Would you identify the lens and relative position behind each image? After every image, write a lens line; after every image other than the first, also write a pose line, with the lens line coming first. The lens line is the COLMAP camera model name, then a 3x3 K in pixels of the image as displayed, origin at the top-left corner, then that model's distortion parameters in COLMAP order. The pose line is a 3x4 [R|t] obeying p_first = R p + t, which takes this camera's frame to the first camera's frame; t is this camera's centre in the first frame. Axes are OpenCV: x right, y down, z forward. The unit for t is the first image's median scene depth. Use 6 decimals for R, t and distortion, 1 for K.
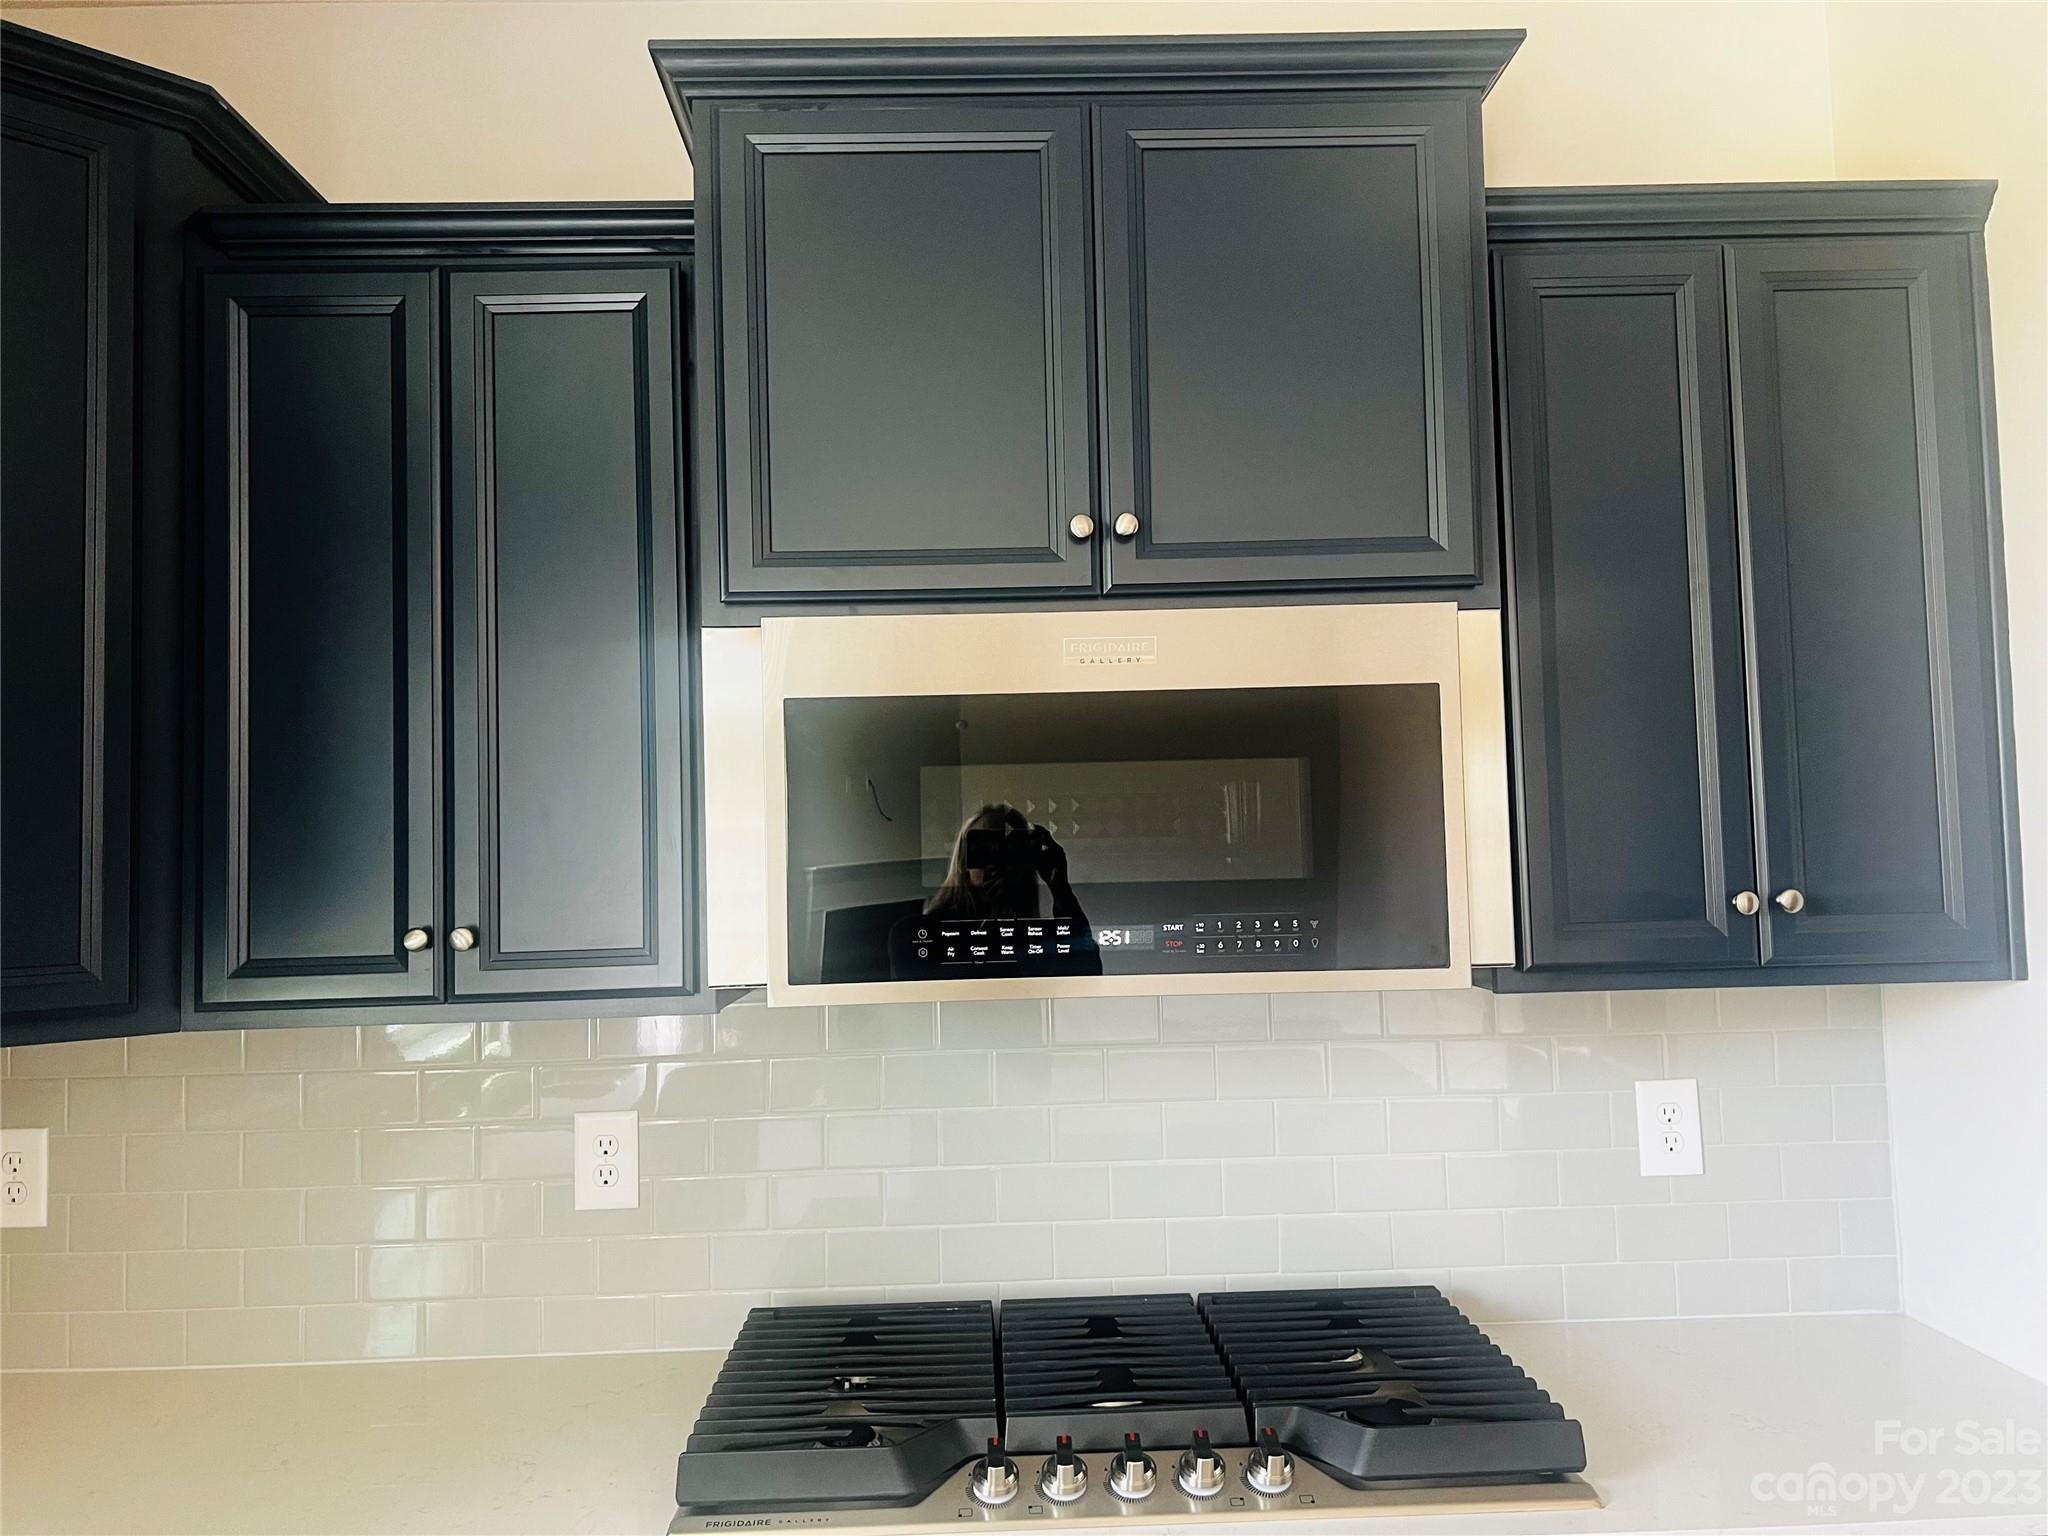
lens RADIAL K [[1542.5, 0, 1024.0], [0, 1542.5, 768.0], [0, 0, 1]] dist [0.127241, -0.158834]
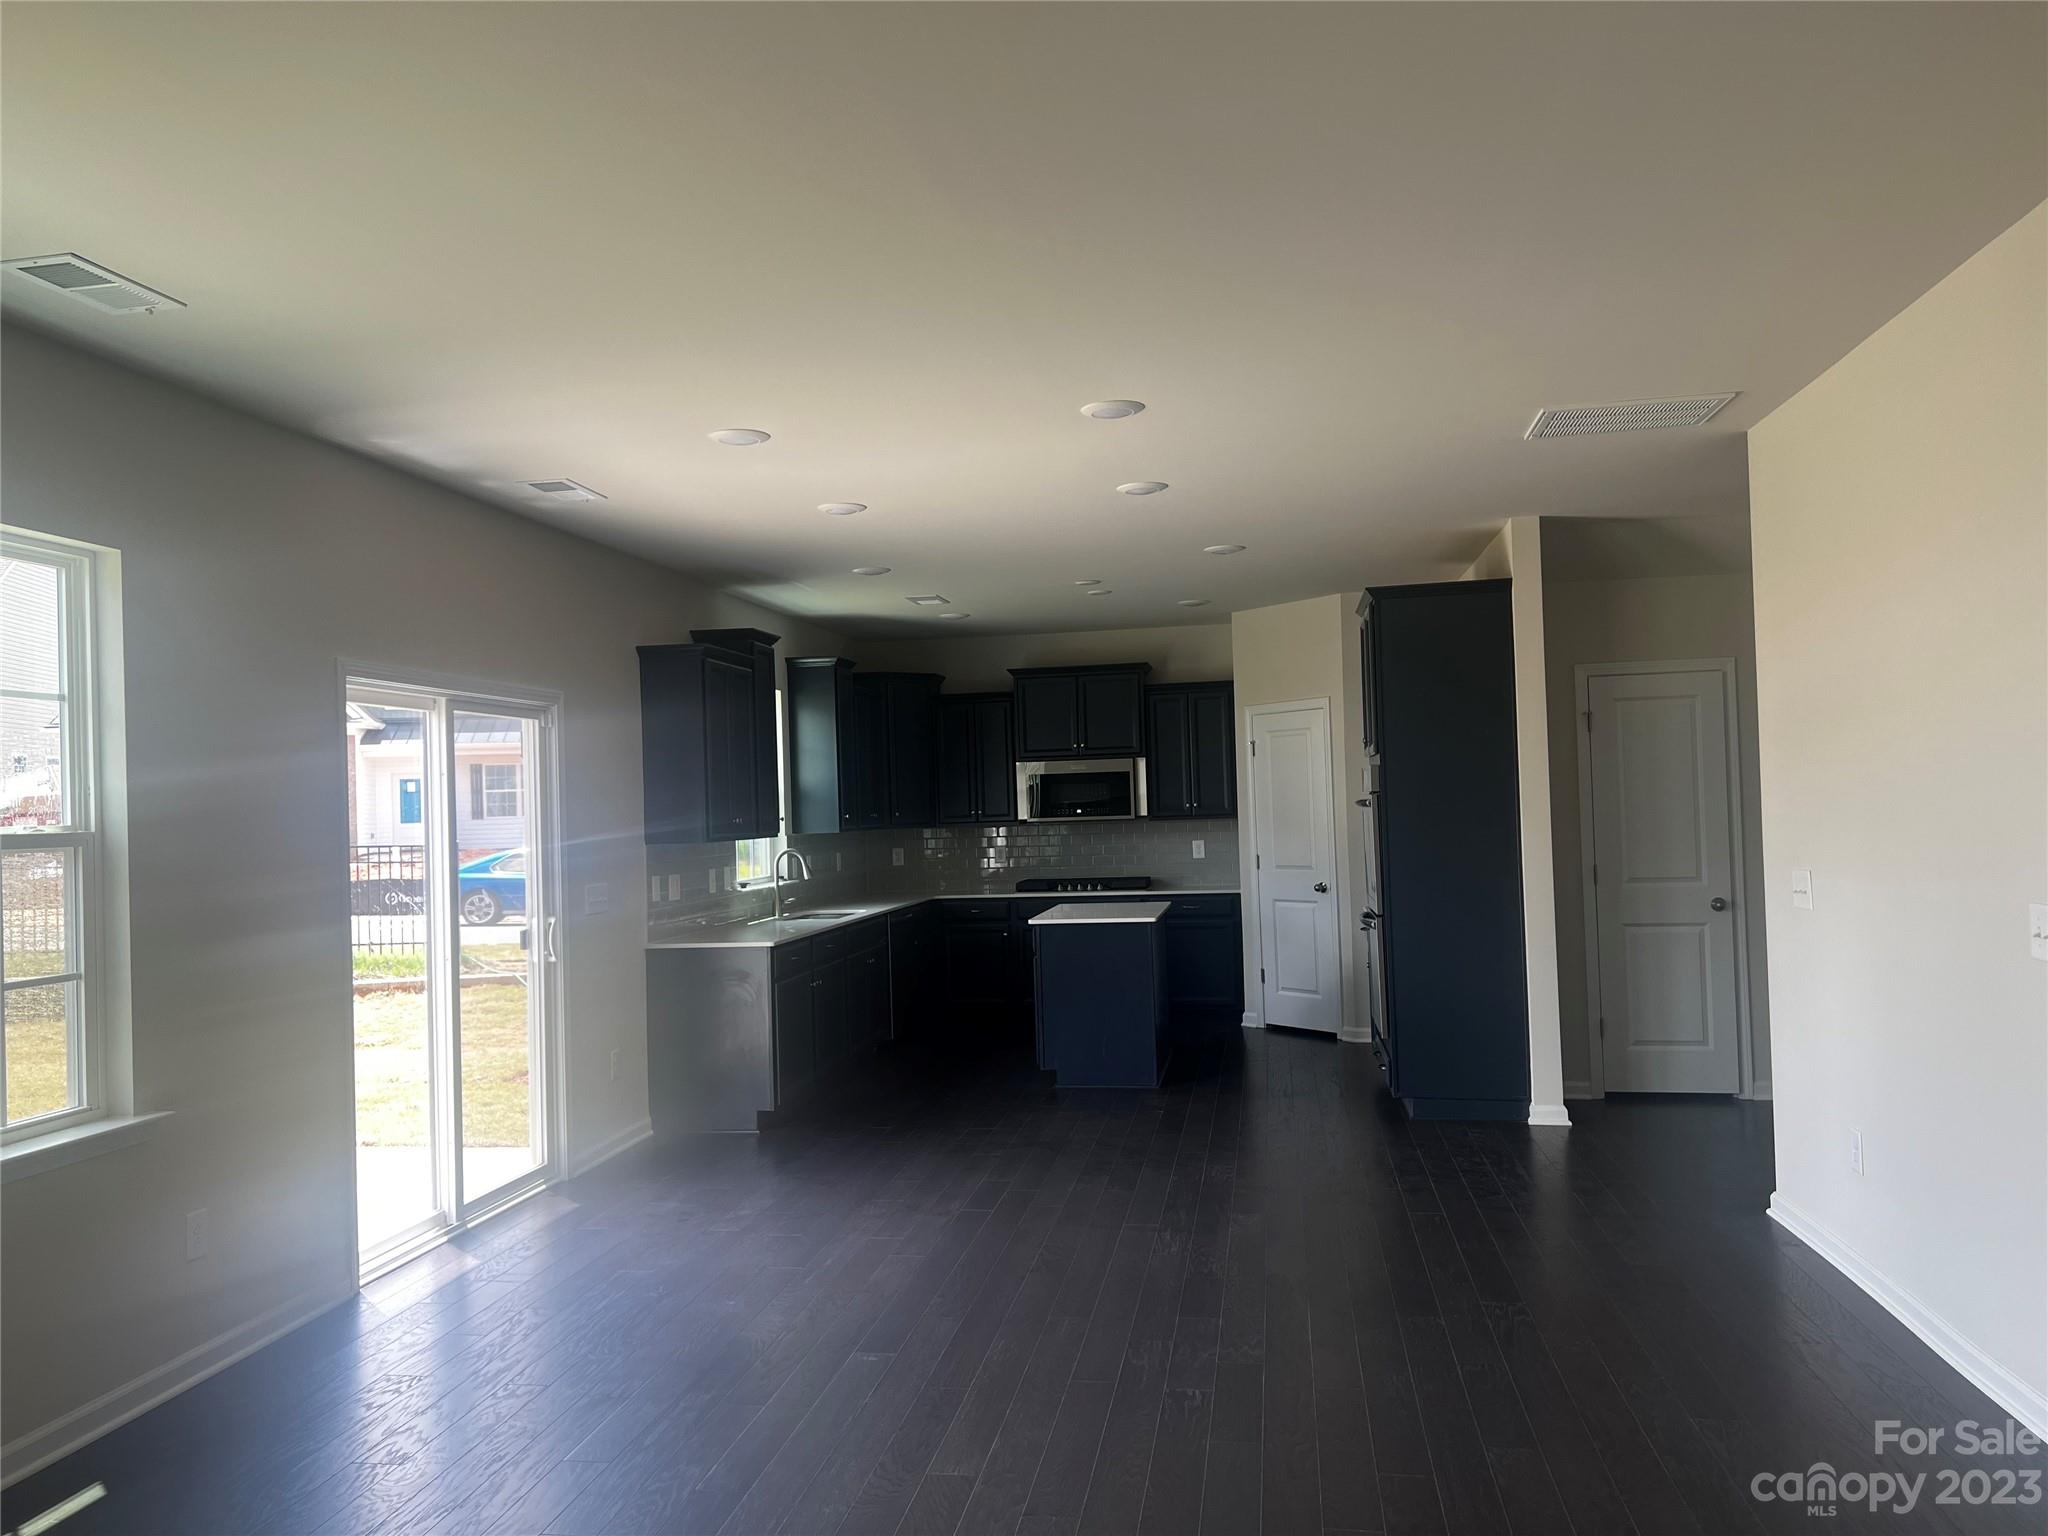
lens RADIAL K [[1542.5, 0, 1024.0], [0, 1542.5, 768.0], [0, 0, 1]] dist [0.127241, -0.158834]
pose [[0.981151, -0.006204, -0.193144, 1.008646], [0.014873, 0.998944, 0.043466, -0.331394], [0.192670, -0.045519, 0.980207, -5.013040]]
